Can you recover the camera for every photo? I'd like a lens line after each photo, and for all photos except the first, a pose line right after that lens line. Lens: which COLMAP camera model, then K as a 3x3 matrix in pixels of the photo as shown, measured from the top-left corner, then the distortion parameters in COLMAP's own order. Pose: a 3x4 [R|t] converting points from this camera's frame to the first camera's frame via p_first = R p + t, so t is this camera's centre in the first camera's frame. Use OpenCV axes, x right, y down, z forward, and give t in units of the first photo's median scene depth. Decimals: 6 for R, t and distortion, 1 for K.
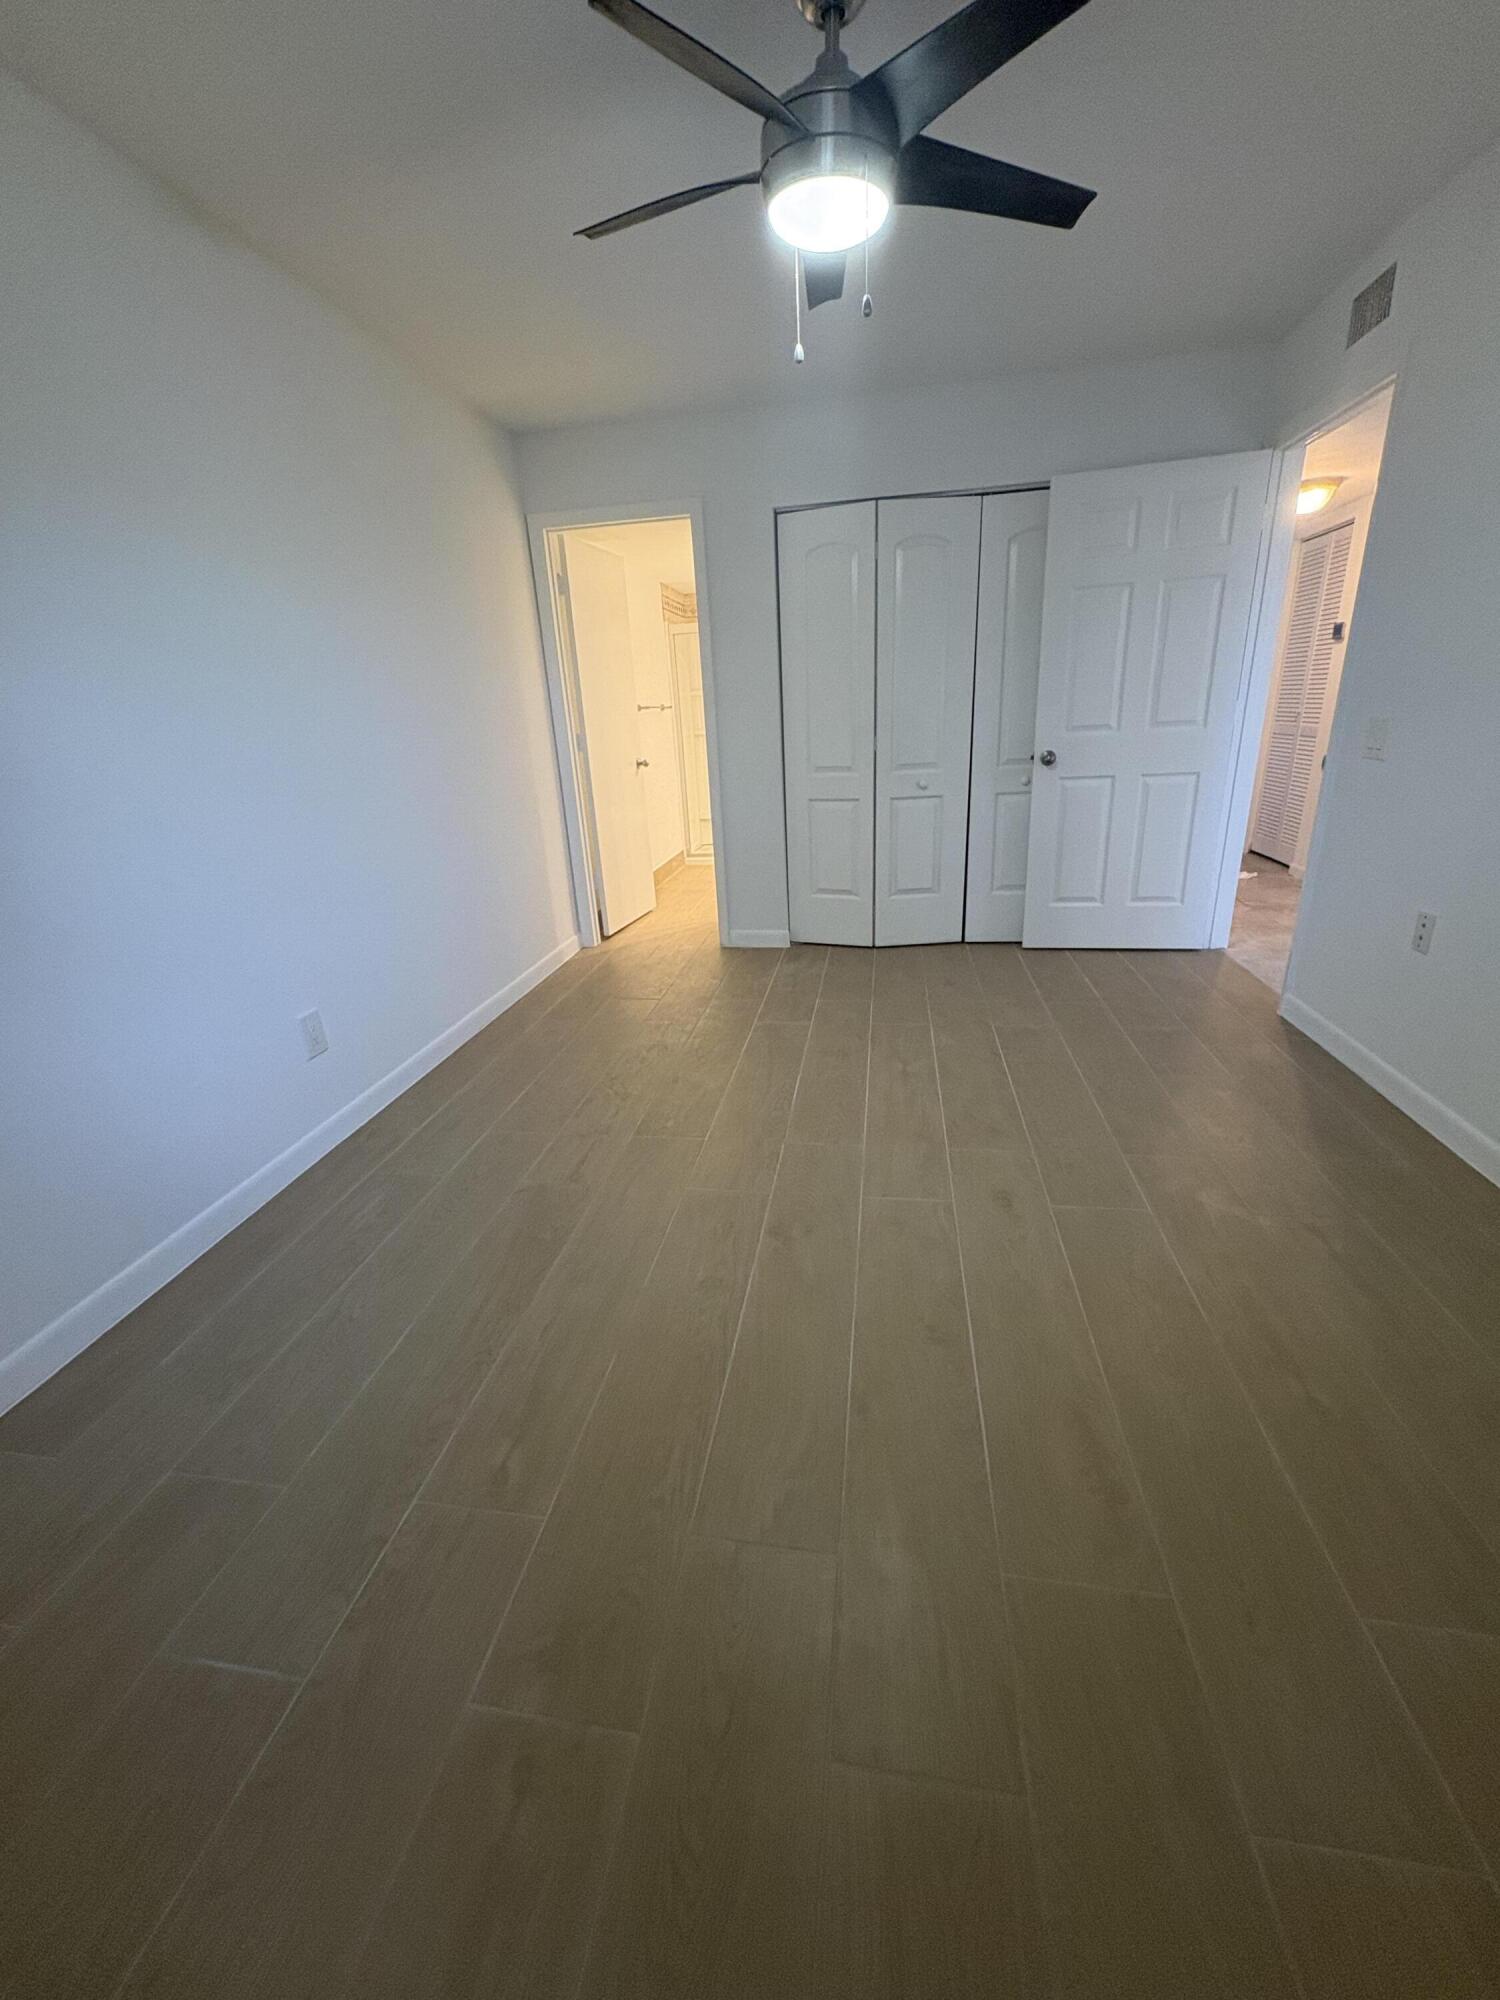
lens RADIAL K [[802.3, 0, 750.0], [0, 802.3, 1000.0], [0, 0, 1]] dist [0.000685, -0.000026]
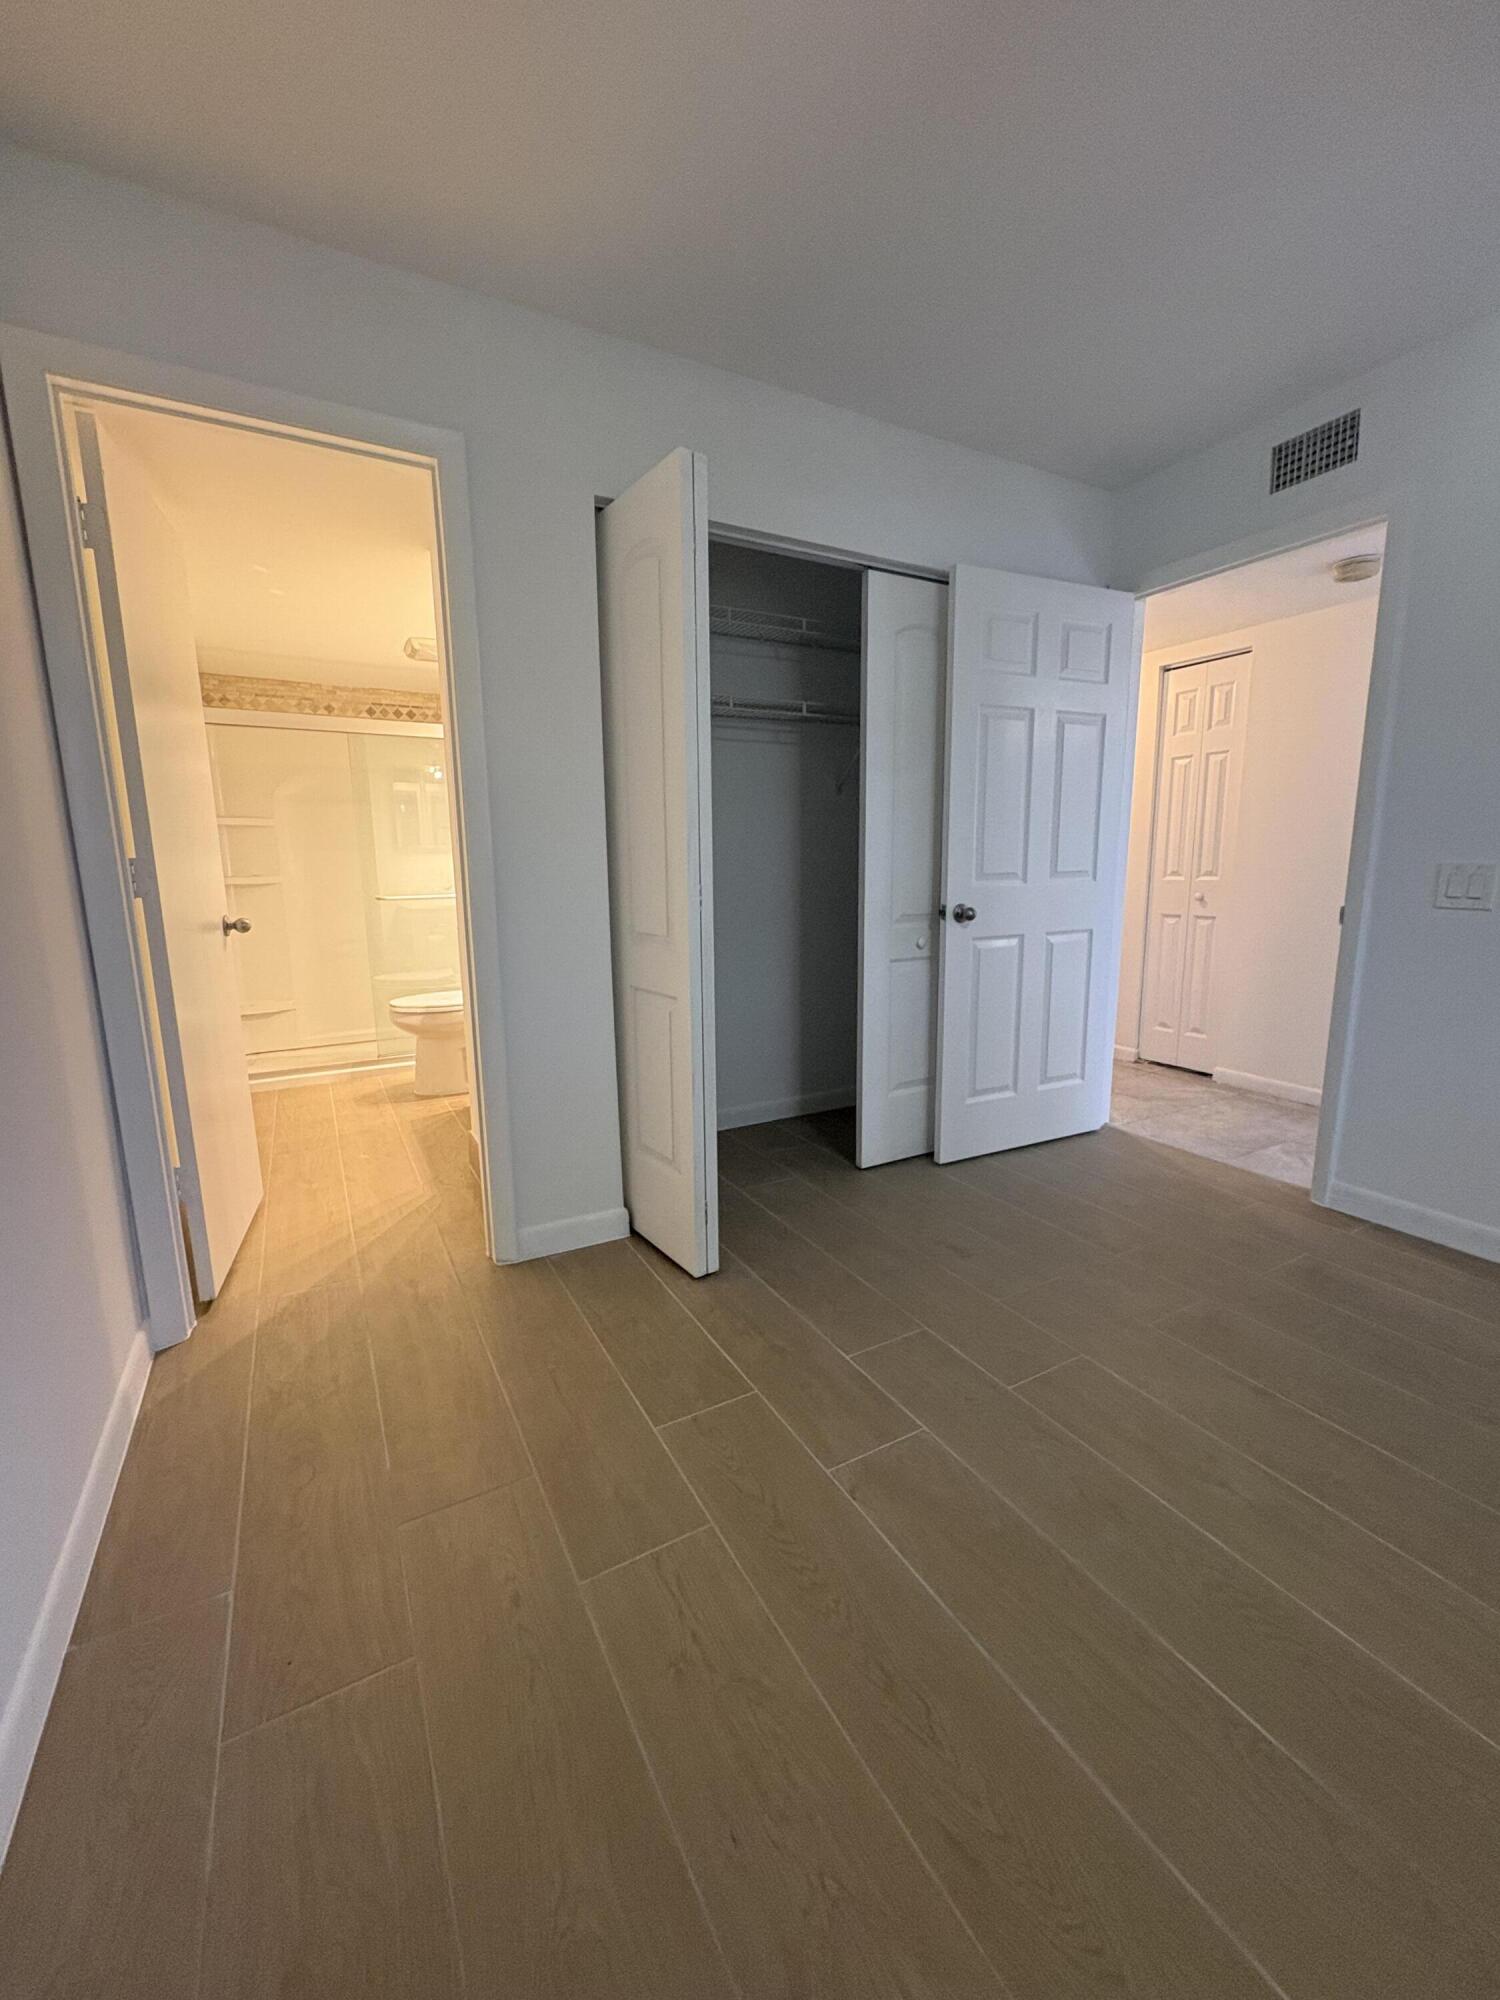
lens RADIAL K [[802.3, 0, 750.0], [0, 802.3, 1000.0], [0, 0, 1]] dist [0.000685, -0.000026]
pose [[0.780205, -0.061535, 0.622489, -0.259363], [0.186275, 0.972857, -0.137301, -0.154306], [-0.597144, 0.223077, 0.770490, 0.552092]]
